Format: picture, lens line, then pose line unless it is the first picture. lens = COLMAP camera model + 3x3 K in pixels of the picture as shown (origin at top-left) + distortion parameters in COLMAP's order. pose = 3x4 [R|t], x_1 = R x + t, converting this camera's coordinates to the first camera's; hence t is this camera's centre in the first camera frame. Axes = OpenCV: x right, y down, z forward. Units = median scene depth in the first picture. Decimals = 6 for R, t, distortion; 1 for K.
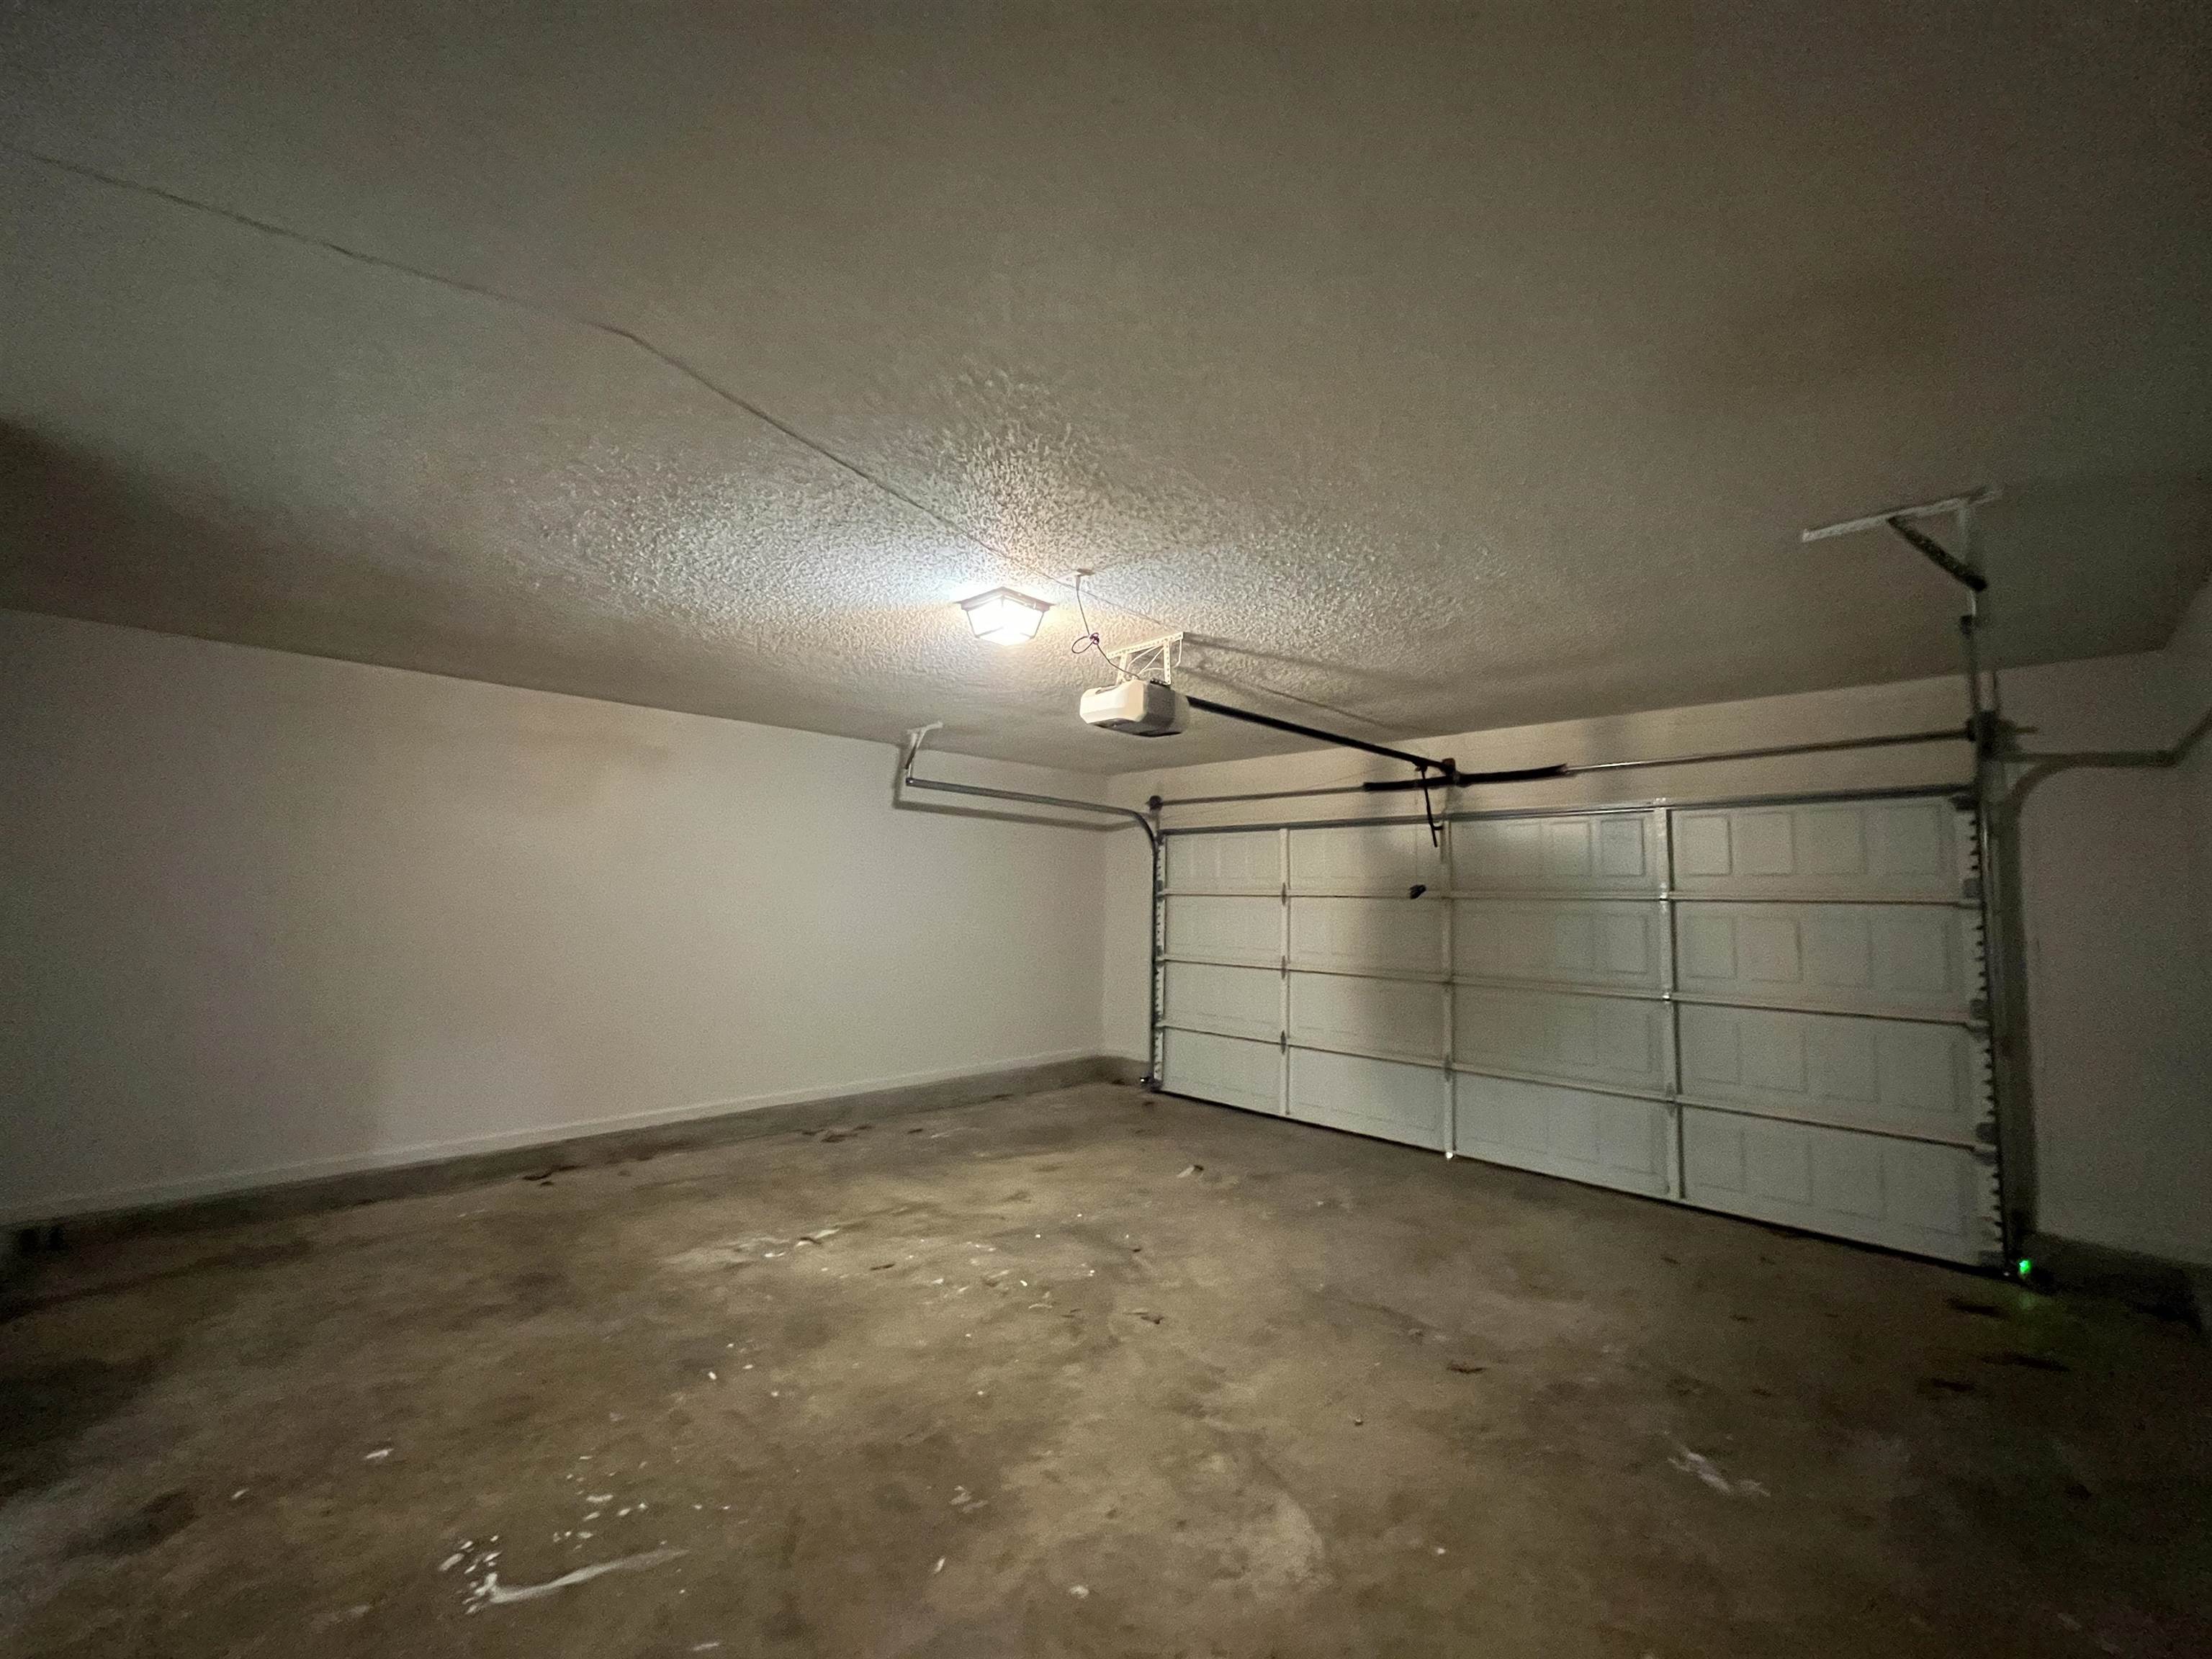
lens RADIAL K [[917.2, 0, 1106.0], [0, 917.2, 829.5], [0, 0, 1]] dist [0.000140, 0.000579]
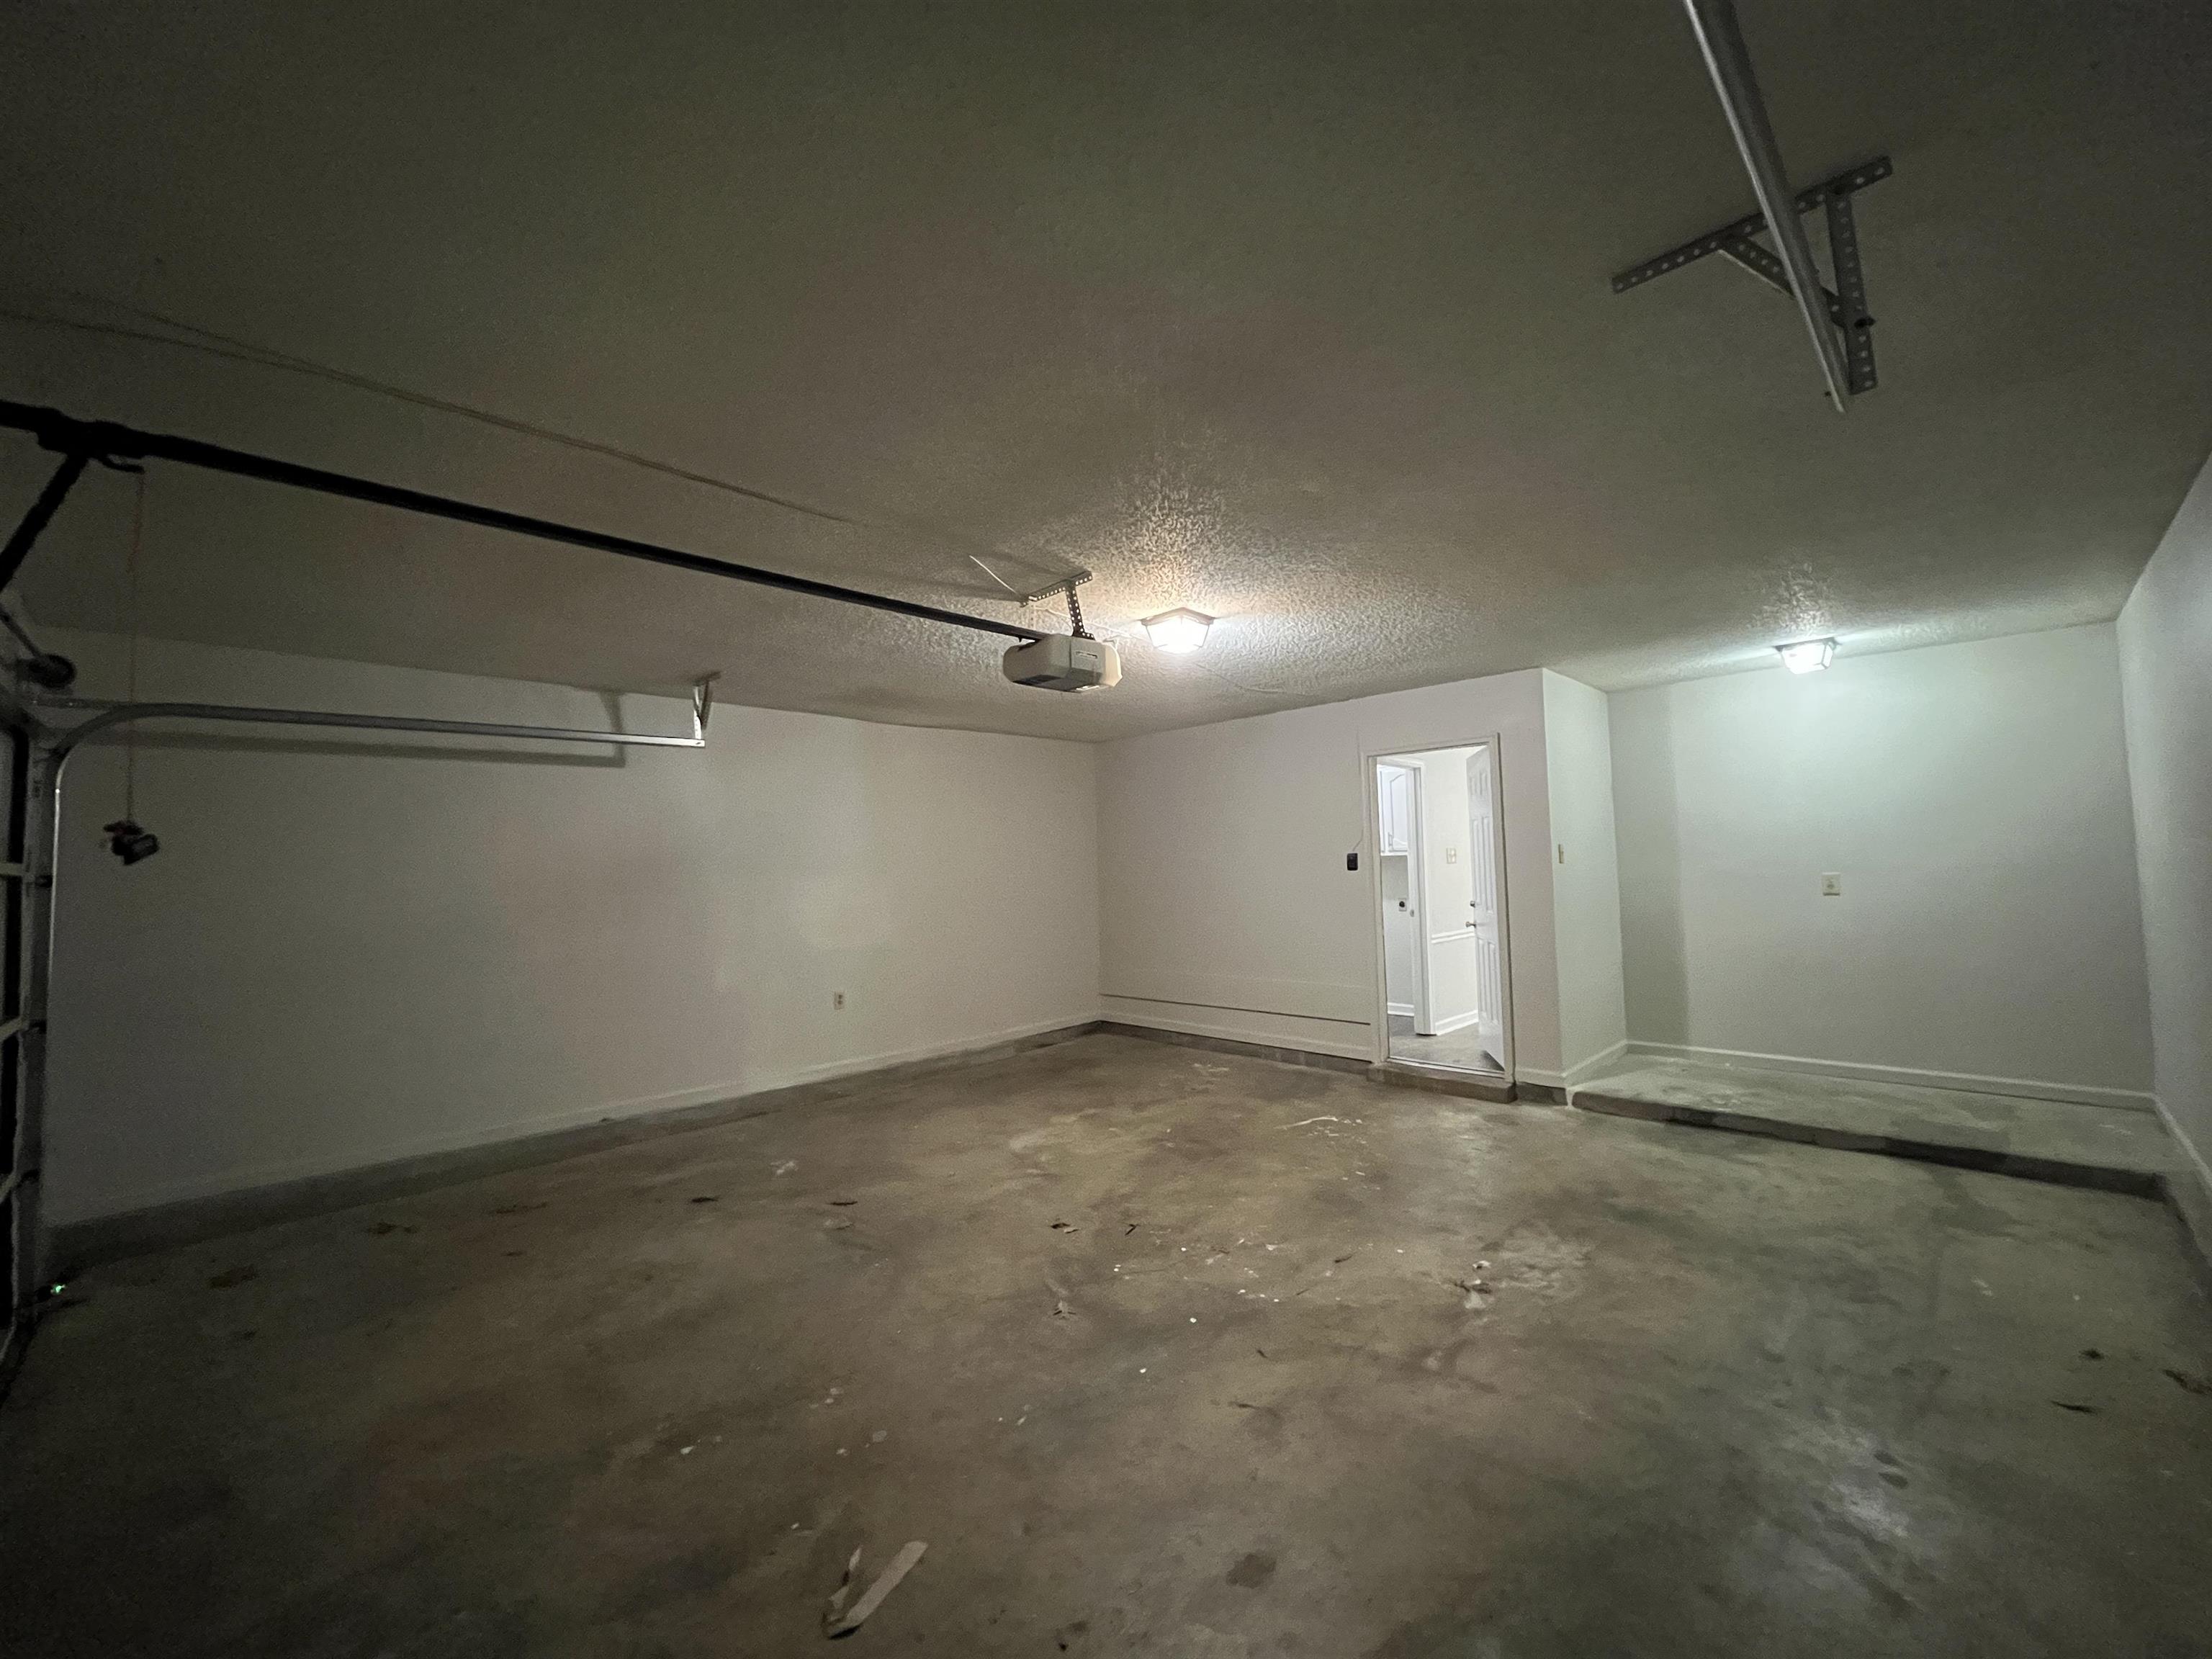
lens RADIAL K [[917.2, 0, 1106.0], [0, 917.2, 829.5], [0, 0, 1]] dist [0.000140, 0.000579]
pose [[-0.999945, 0.010336, -0.001552, -0.009043], [0.010448, 0.992610, -0.120894, 0.168737], [0.000291, -0.120904, -0.992664, 2.080229]]
